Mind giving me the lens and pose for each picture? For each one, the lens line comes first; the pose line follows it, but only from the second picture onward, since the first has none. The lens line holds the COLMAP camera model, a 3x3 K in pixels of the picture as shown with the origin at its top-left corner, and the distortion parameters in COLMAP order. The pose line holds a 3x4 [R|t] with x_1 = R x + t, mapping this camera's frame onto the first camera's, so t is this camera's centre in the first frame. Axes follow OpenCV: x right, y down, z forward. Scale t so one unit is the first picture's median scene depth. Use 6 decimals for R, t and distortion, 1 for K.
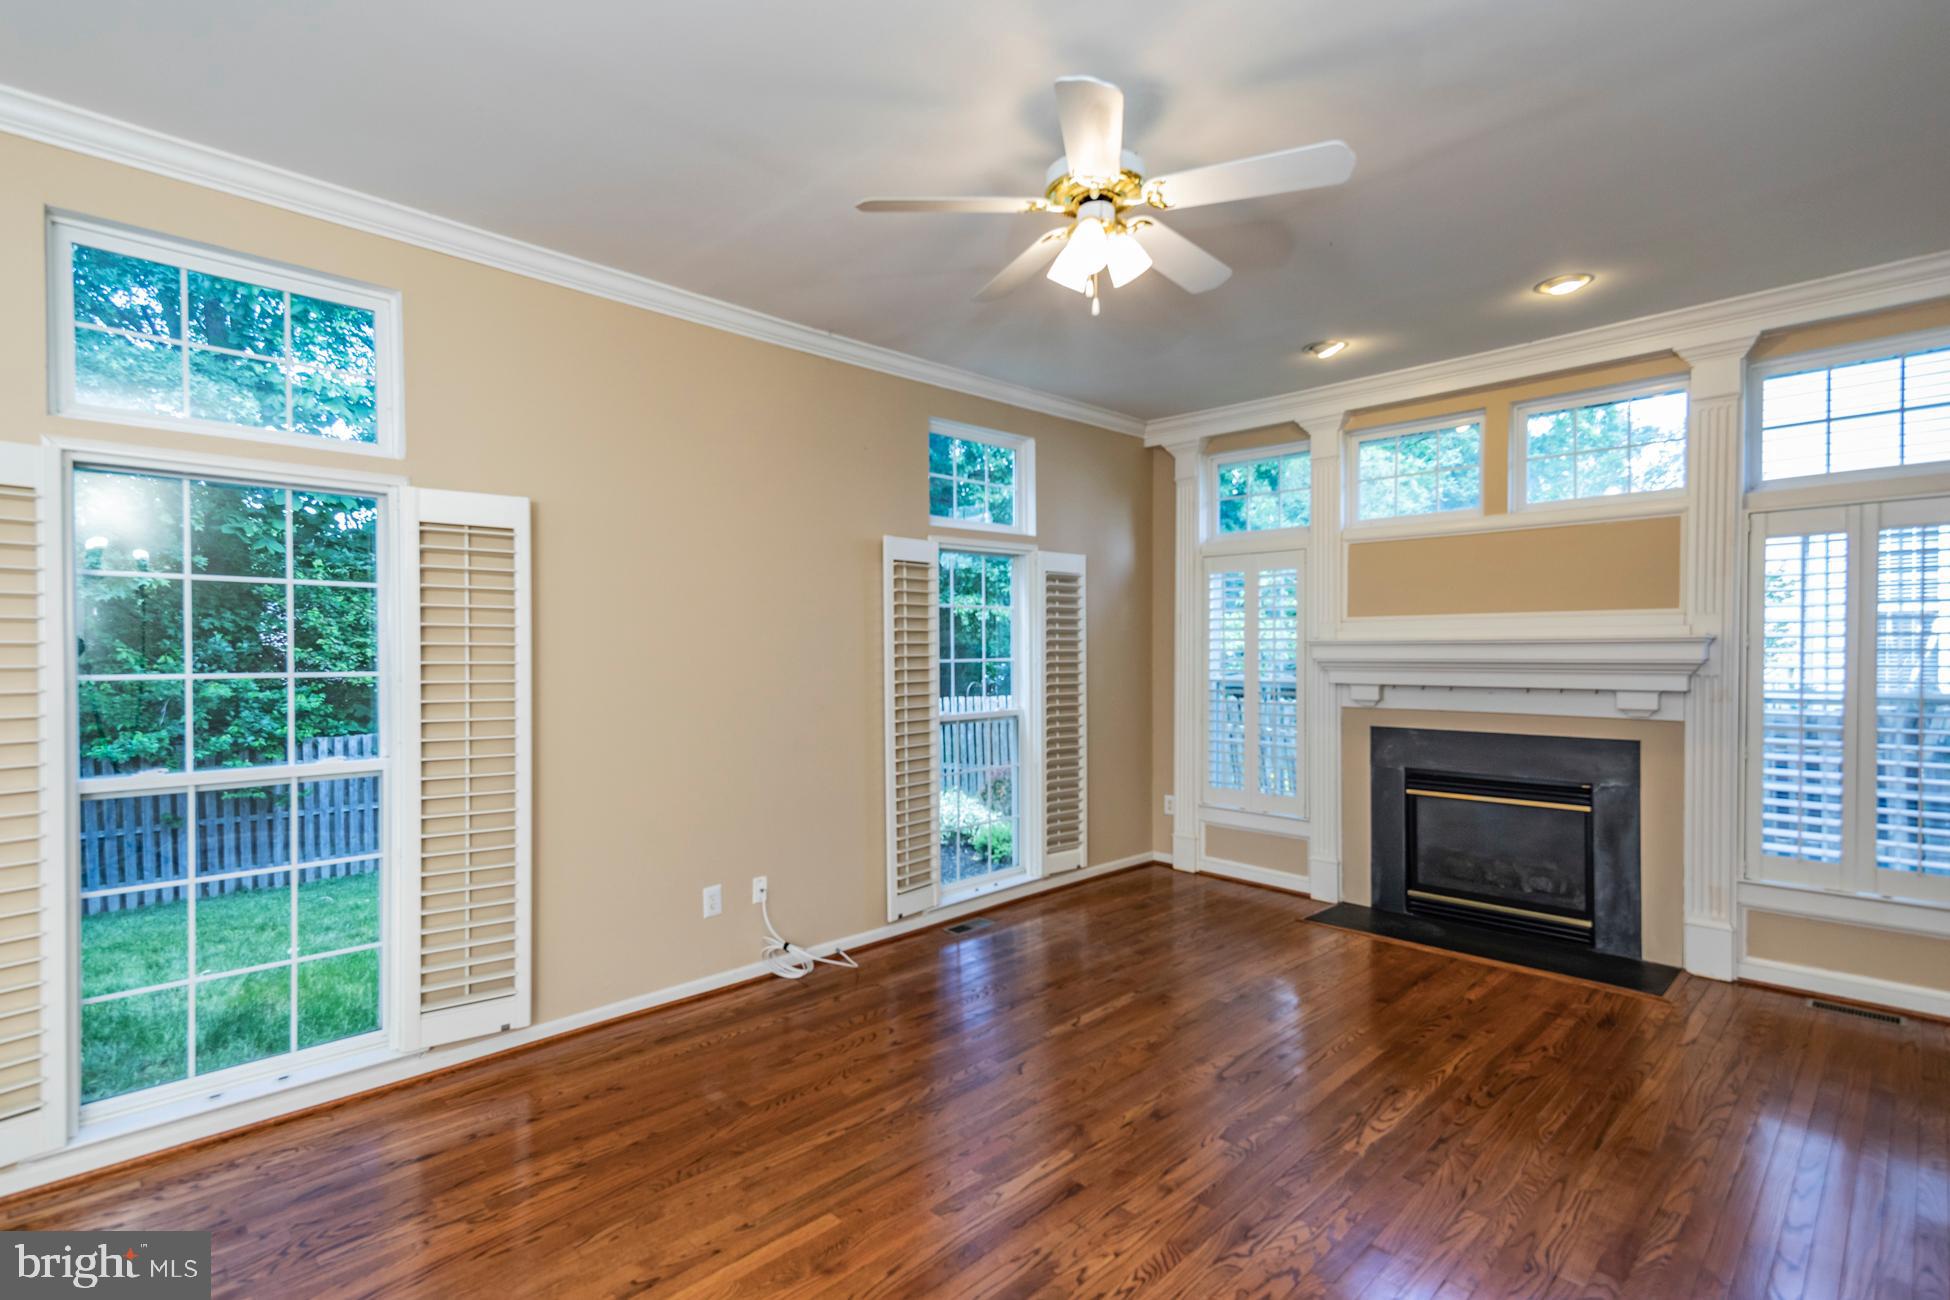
lens RADIAL K [[915.5, 0, 982.8], [0, 915.5, 663.7], [0, 0, 1]] dist [0.028589, -0.008301]
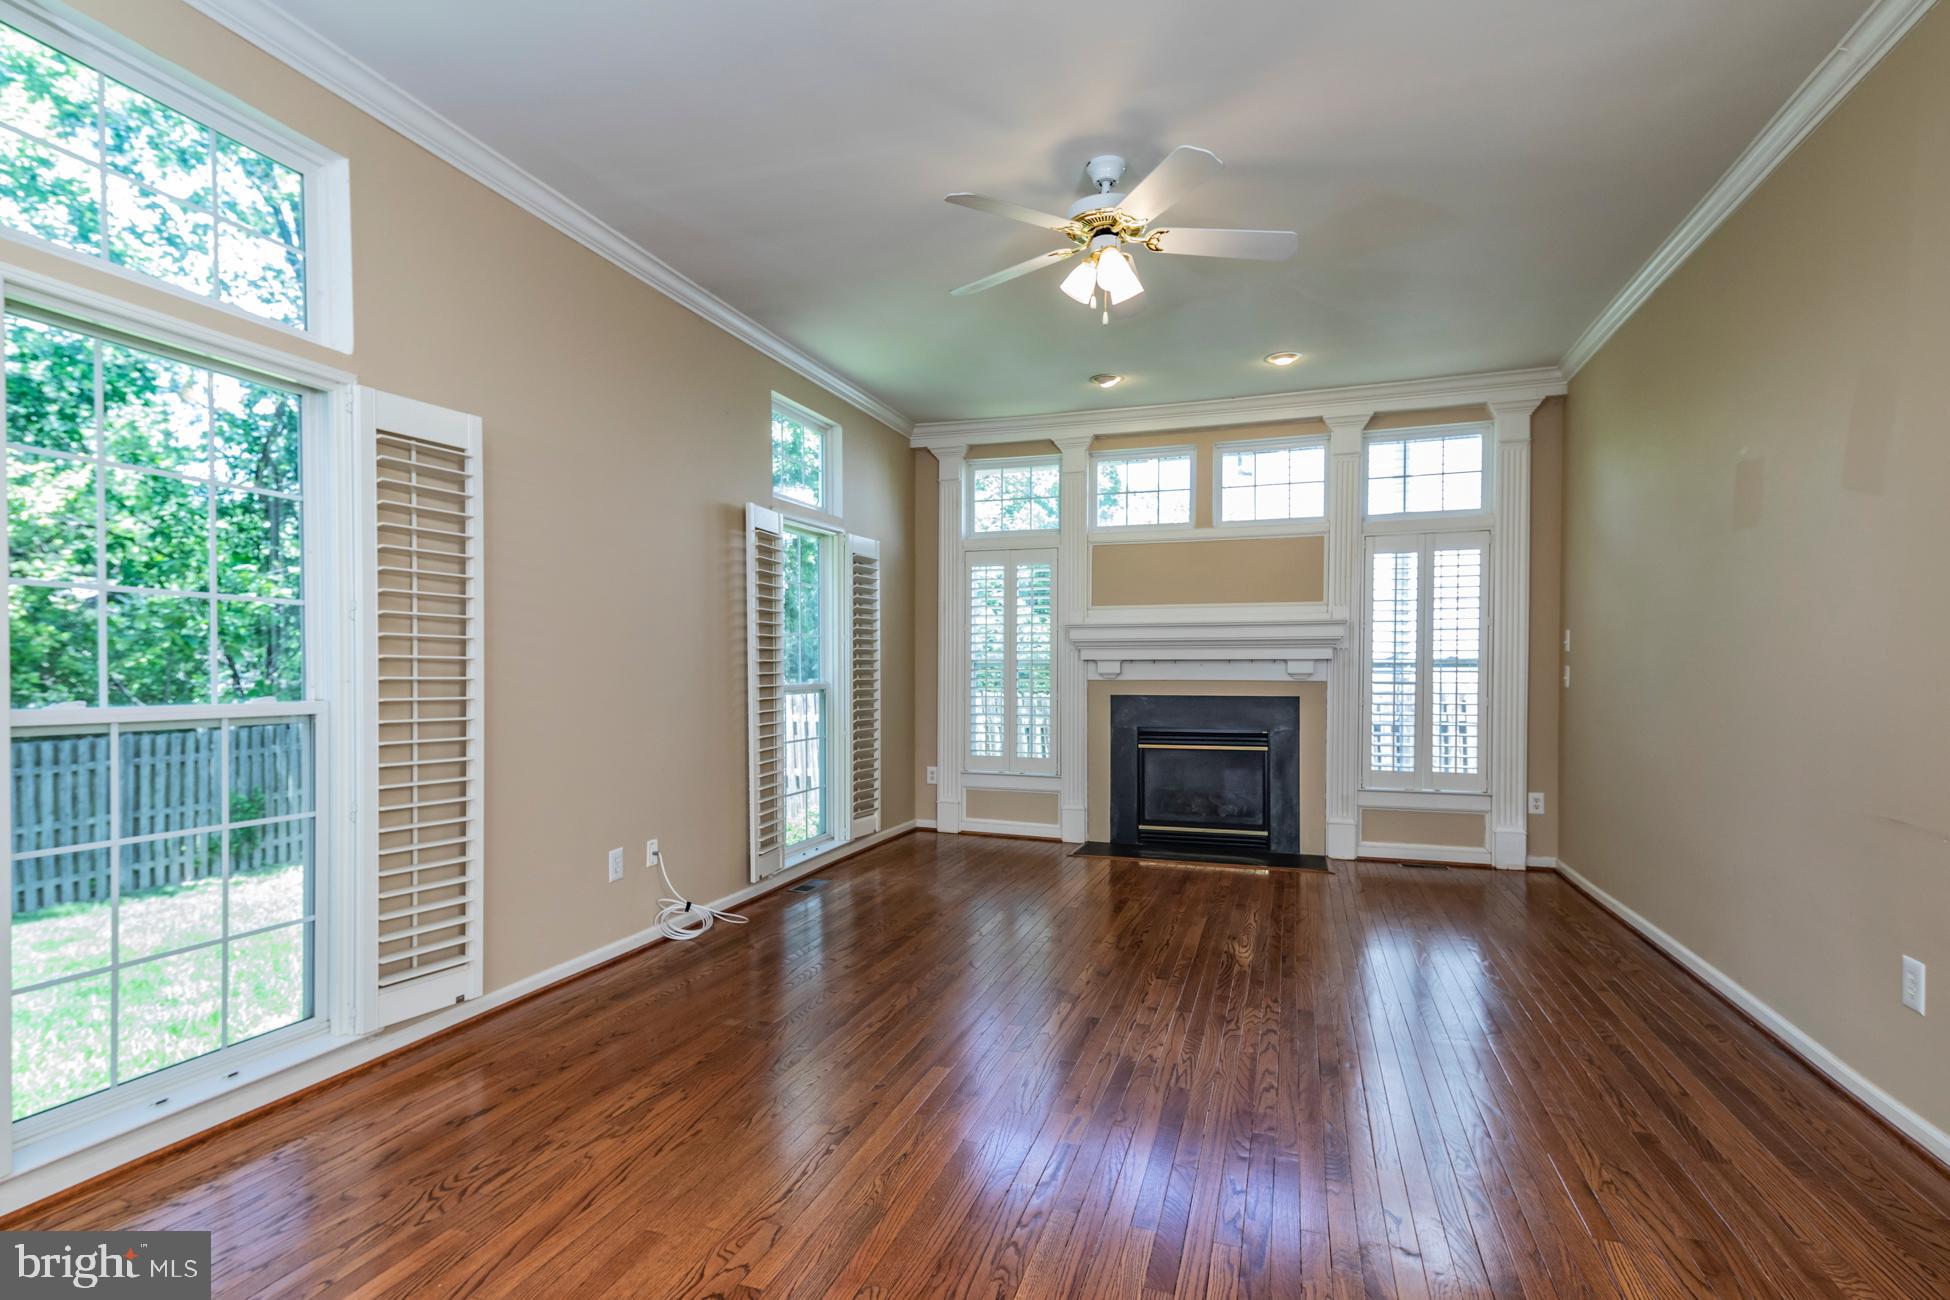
lens RADIAL K [[915.5, 0, 999.3], [0, 915.5, 681.6], [0, 0, 1]] dist [0.028589, -0.008301]
pose [[0.896069, -0.004607, 0.443891, -0.315291], [0.004175, 0.999989, 0.001951, 0.058692], [-0.443895, 0.000105, 0.896079, -0.034268]]
